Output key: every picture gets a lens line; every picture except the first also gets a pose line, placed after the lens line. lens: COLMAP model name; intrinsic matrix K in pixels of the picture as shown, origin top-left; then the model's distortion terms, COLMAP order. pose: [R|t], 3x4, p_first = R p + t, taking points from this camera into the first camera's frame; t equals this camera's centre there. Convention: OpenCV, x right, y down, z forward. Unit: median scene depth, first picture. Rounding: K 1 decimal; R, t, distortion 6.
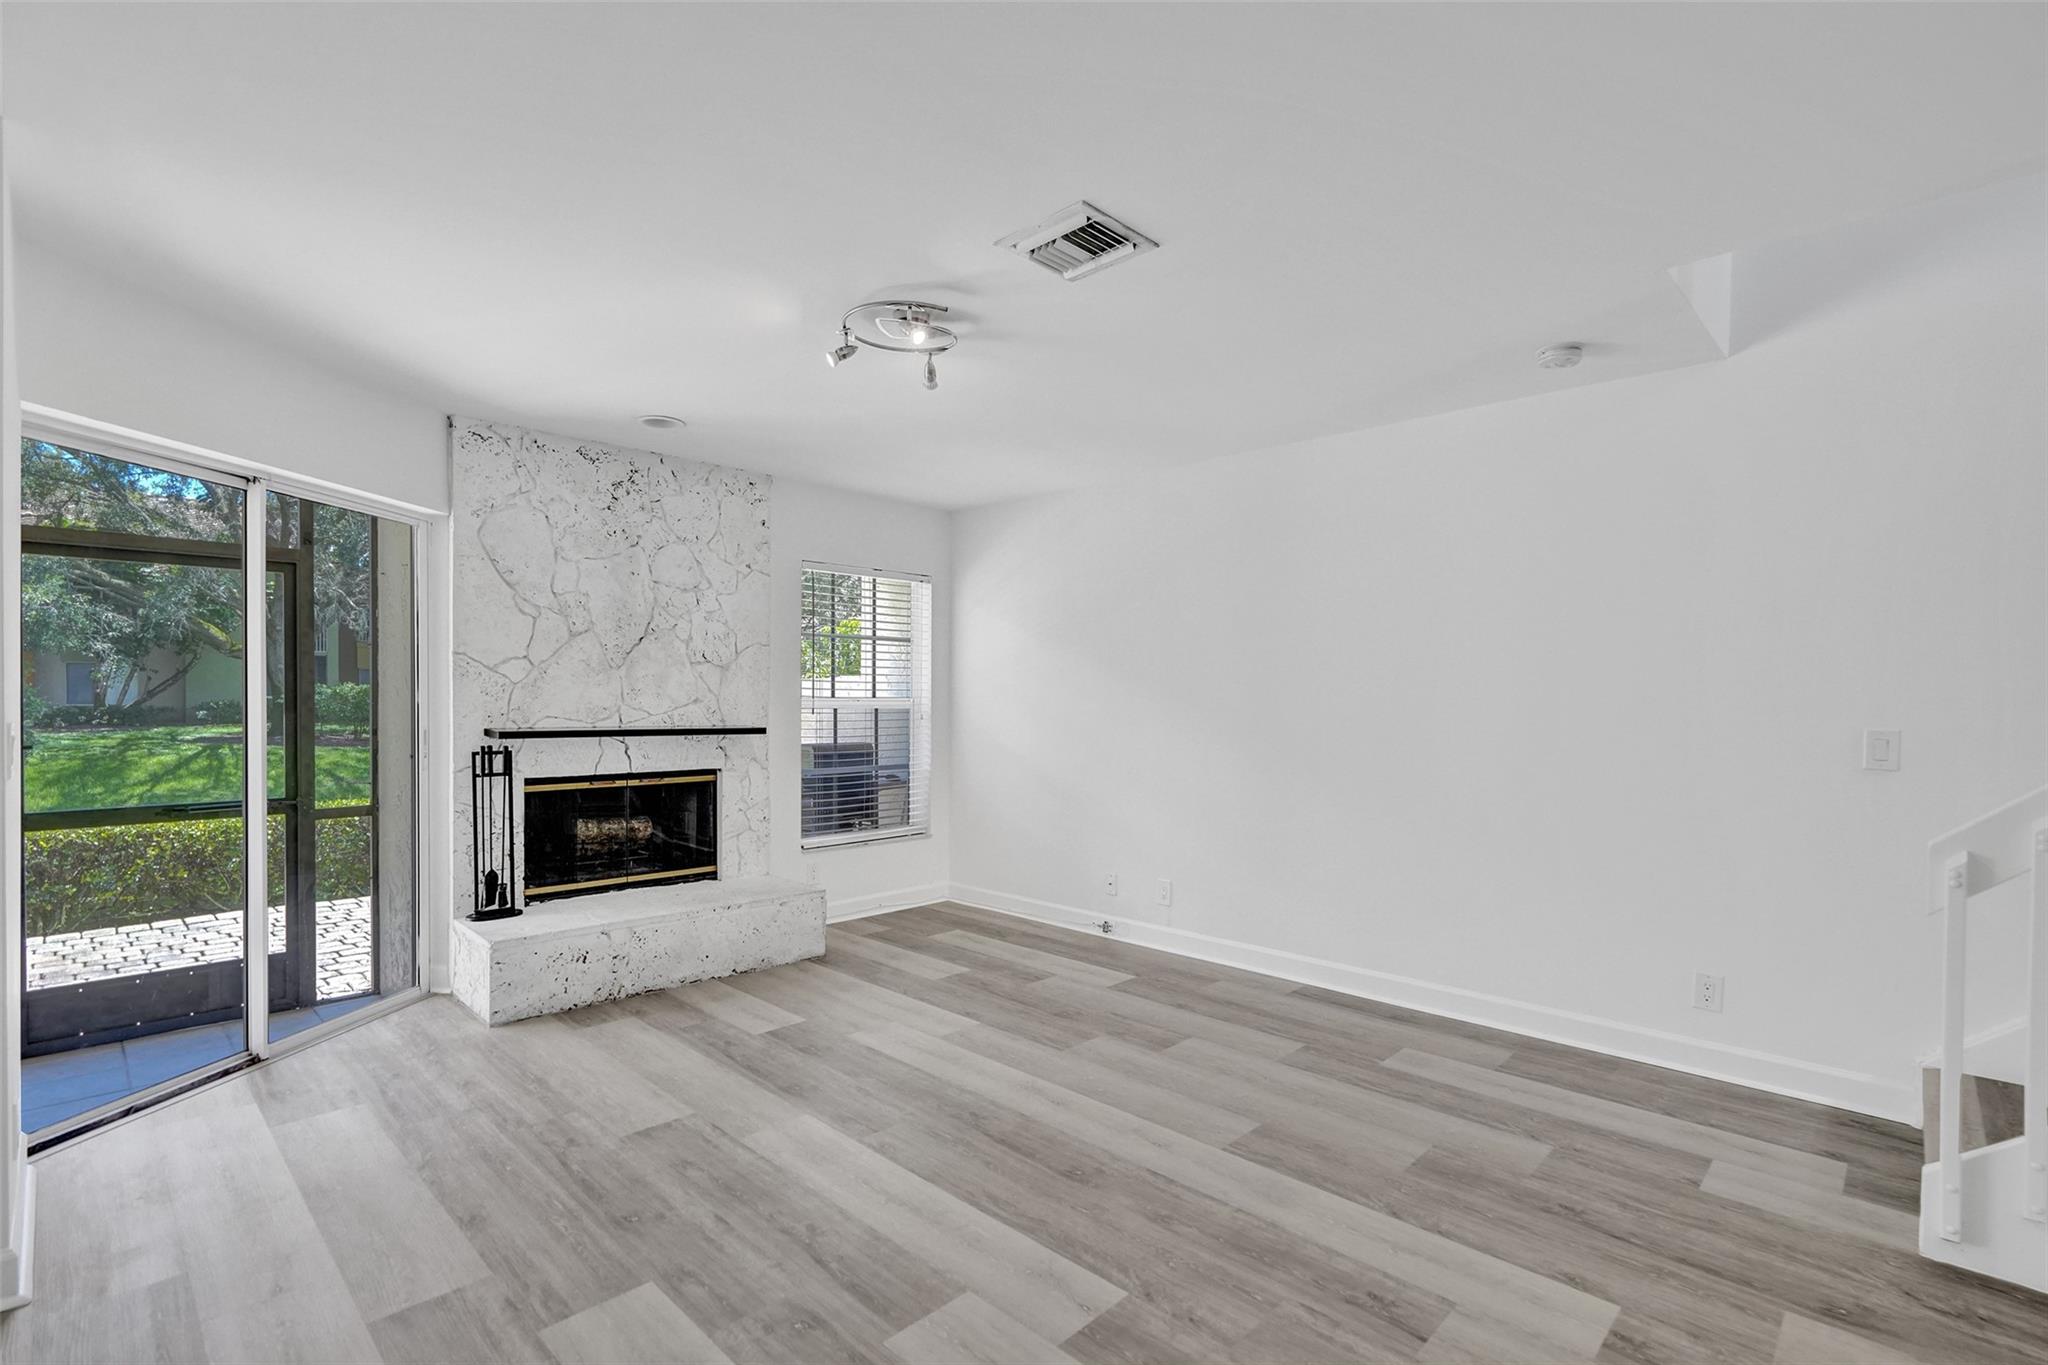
lens RADIAL K [[944.1, 0, 1014.1], [0, 944.1, 703.9], [0, 0, 1]] dist [-0.005919, 0.001426]
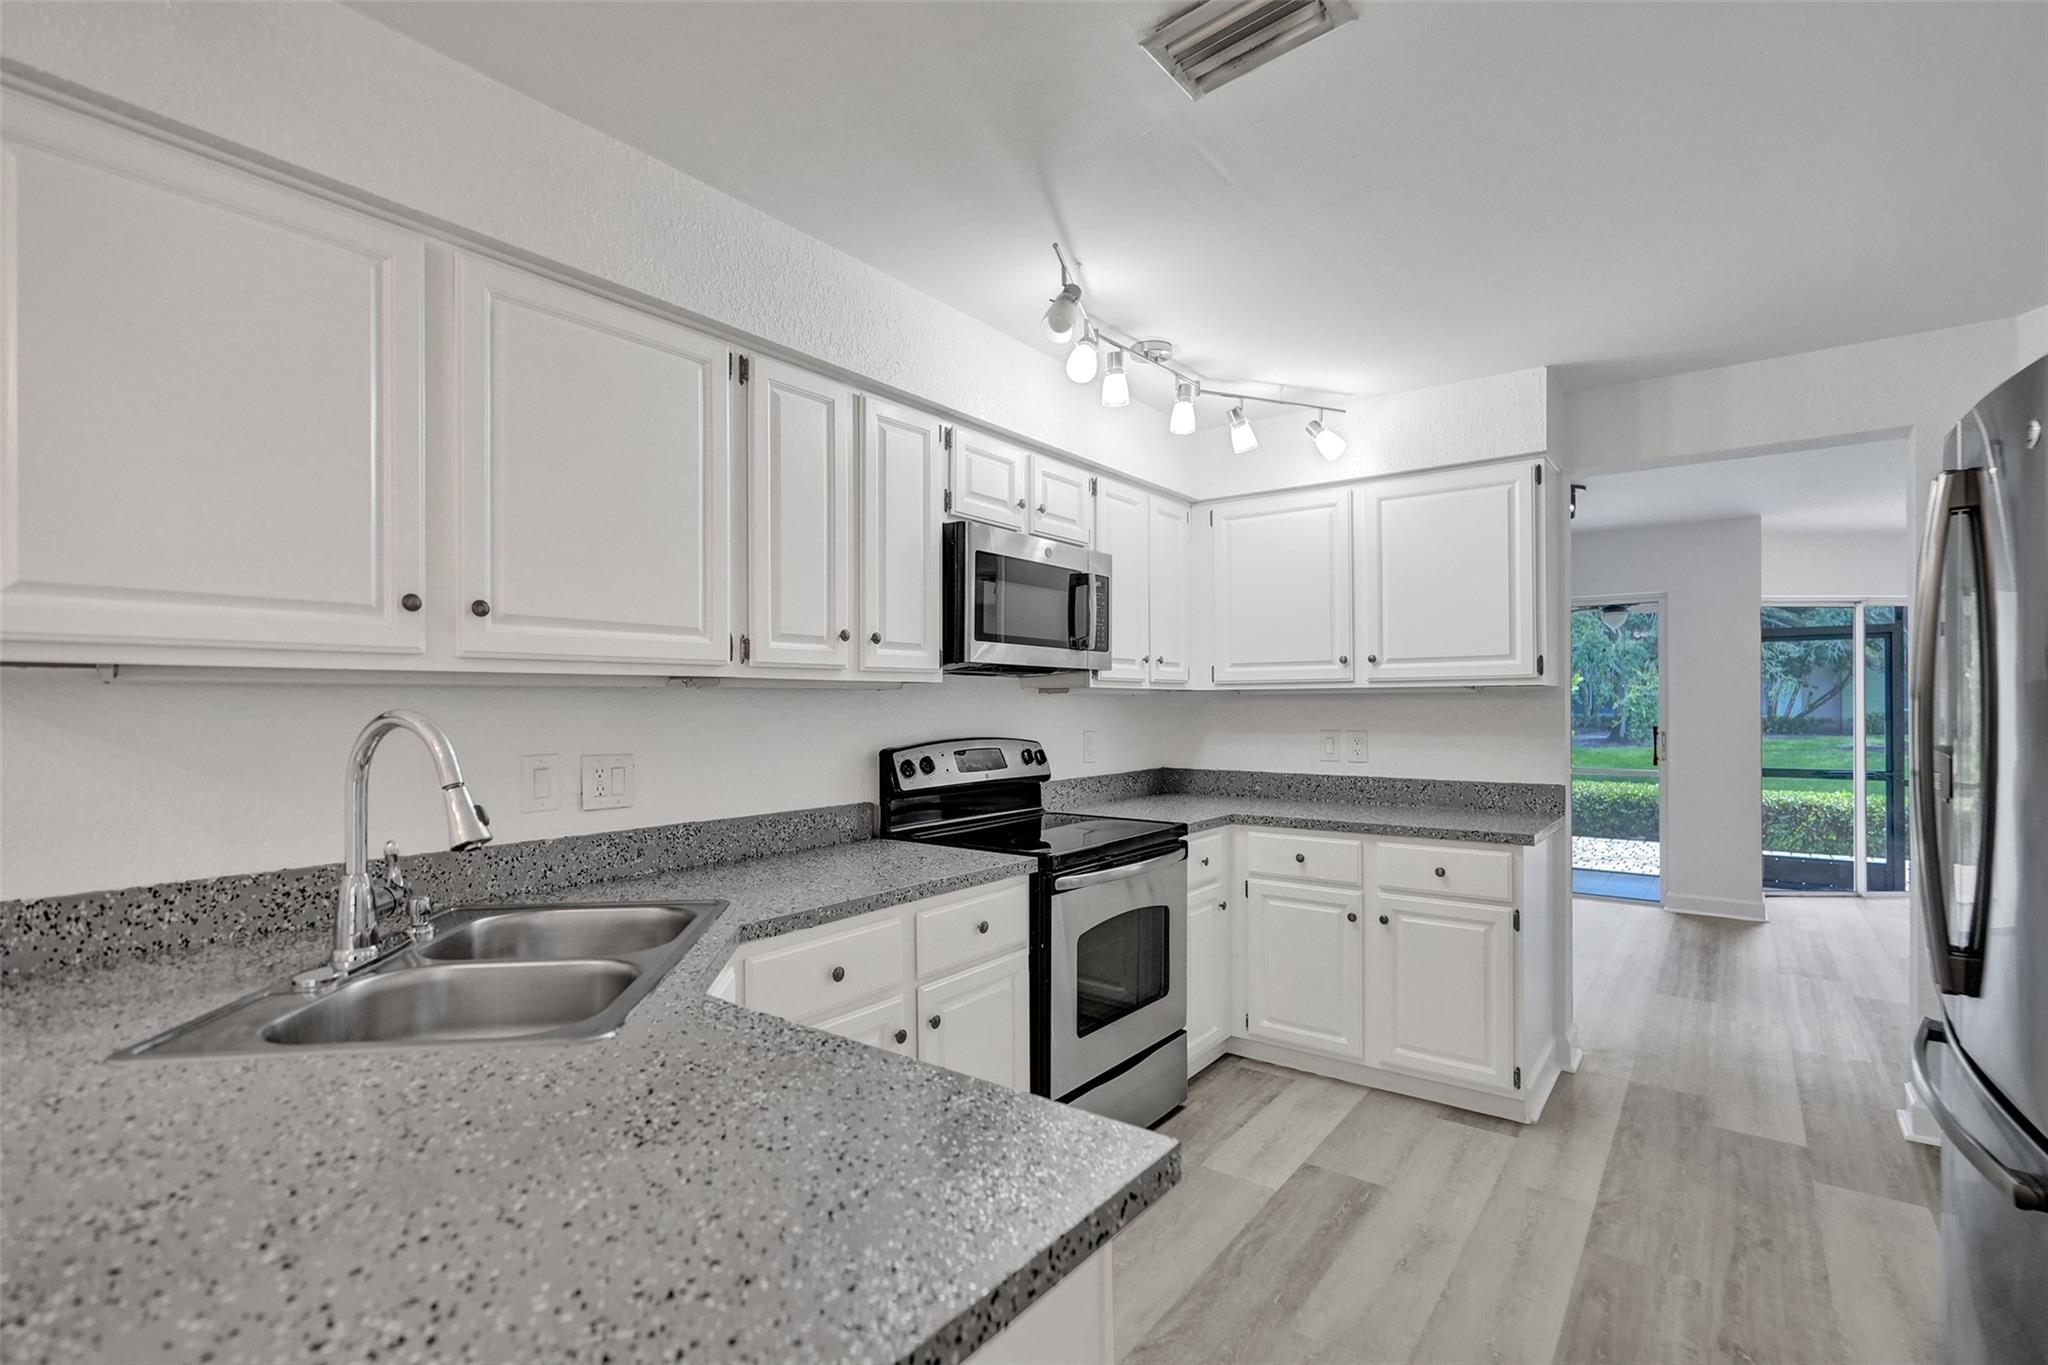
lens RADIAL K [[944.1, 0, 1030.0], [0, 944.1, 696.1], [0, 0, 1]] dist [-0.005919, 0.001426]
pose [[0.133398, -0.012146, -0.990988, 0.713414], [-0.009493, 0.999863, -0.013533, 0.003516], [0.991017, 0.011213, 0.133265, -0.767751]]
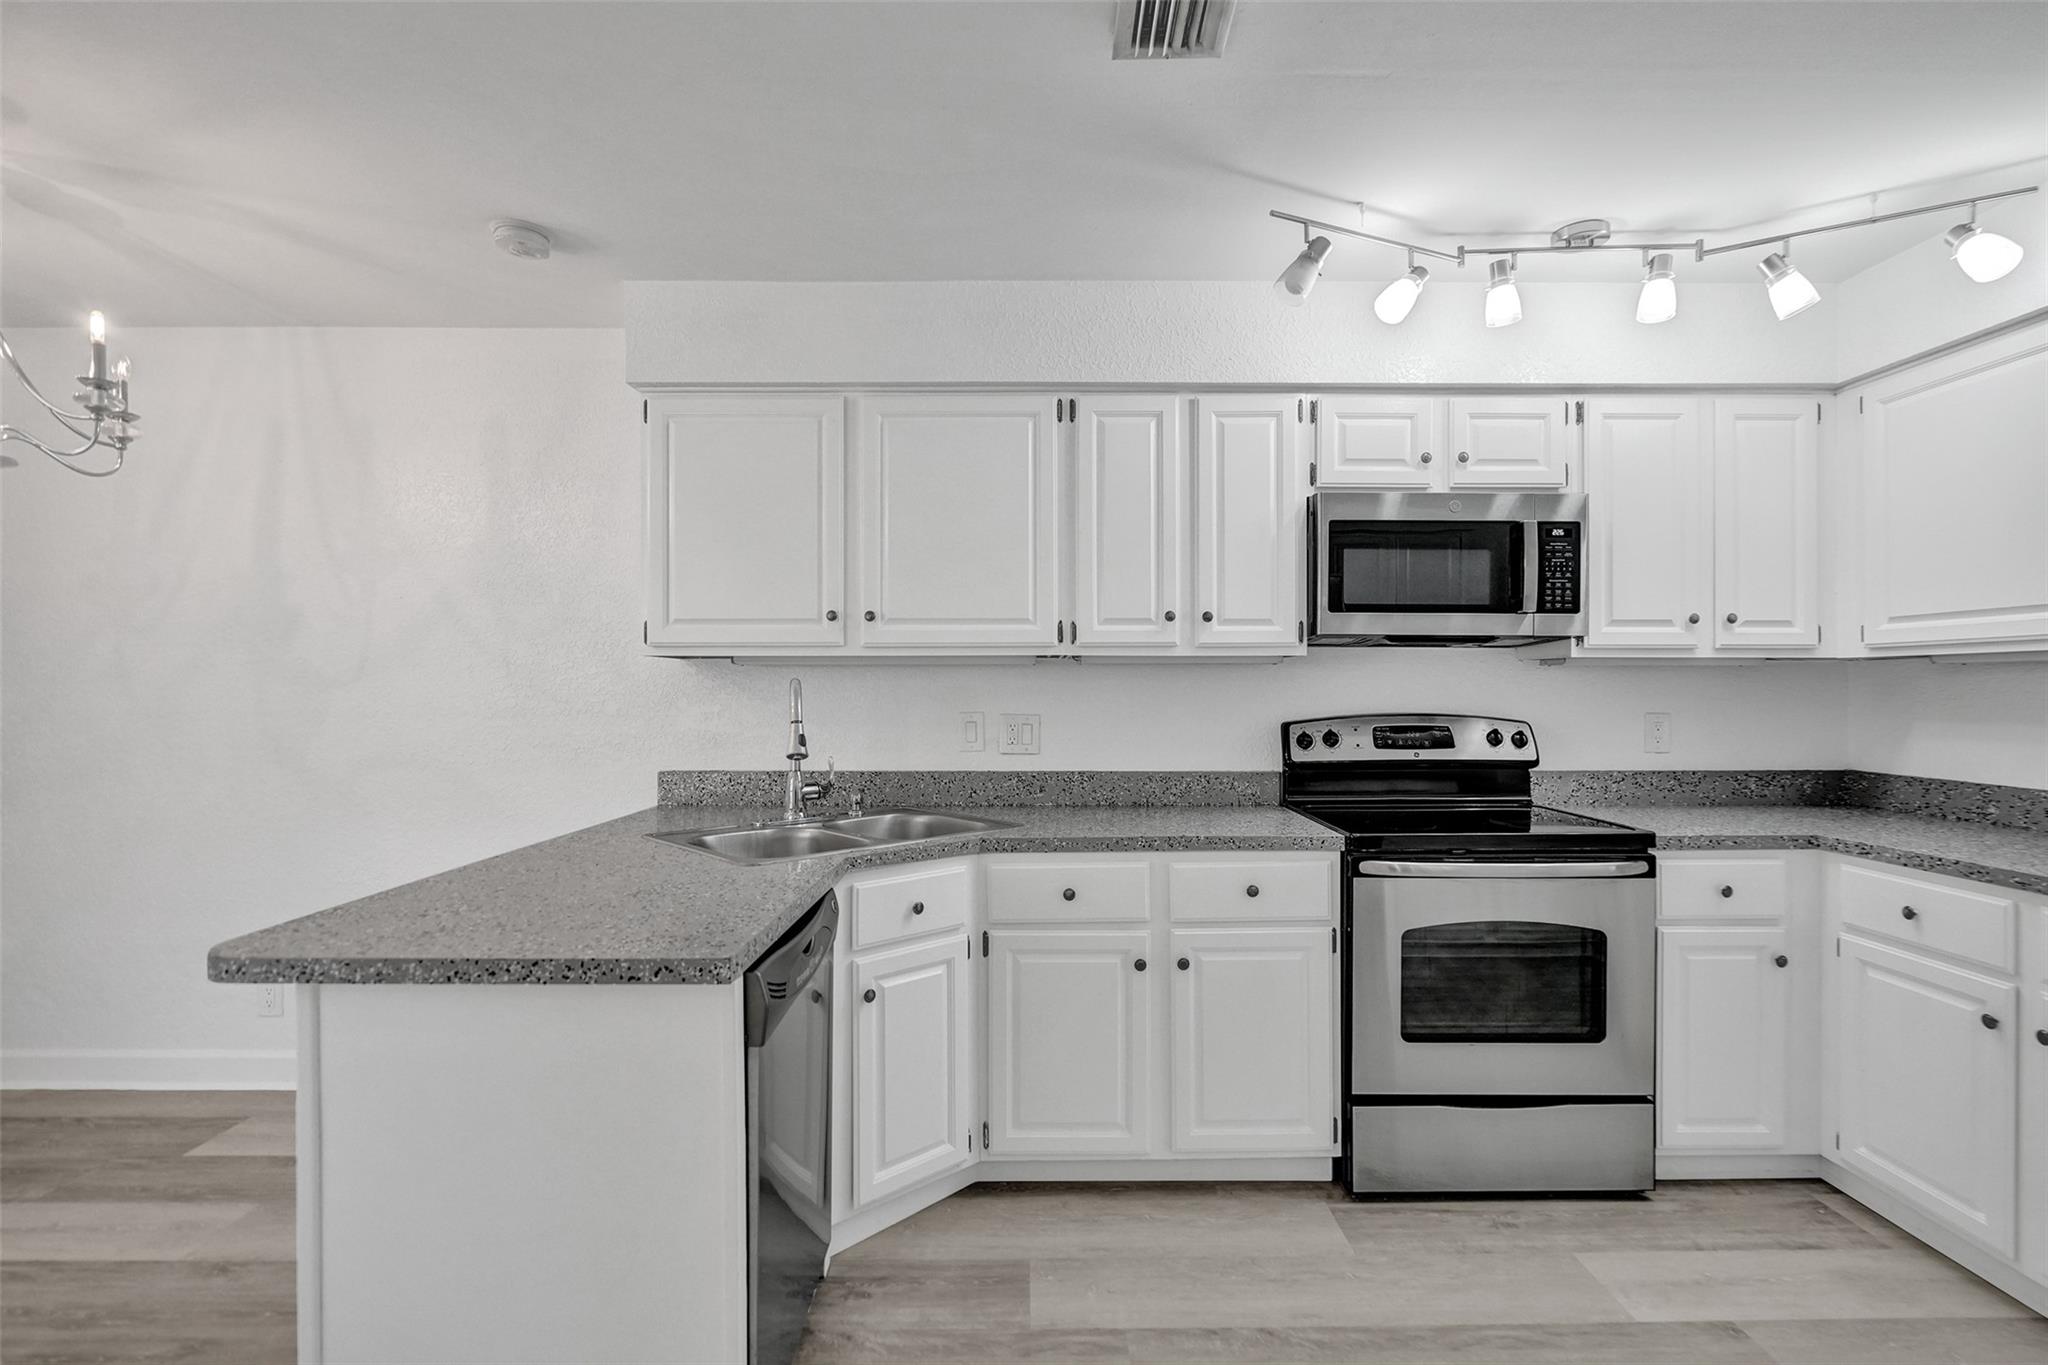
lens RADIAL K [[944.1, 0, 1032.4], [0, 944.1, 688.2], [0, 0, 1]] dist [-0.005919, 0.001426]
pose [[-0.711144, -0.002930, -0.703040, 0.656686], [-0.012507, 0.999886, 0.008484, 0.005395], [0.702935, 0.014826, -0.711100, -0.401436]]
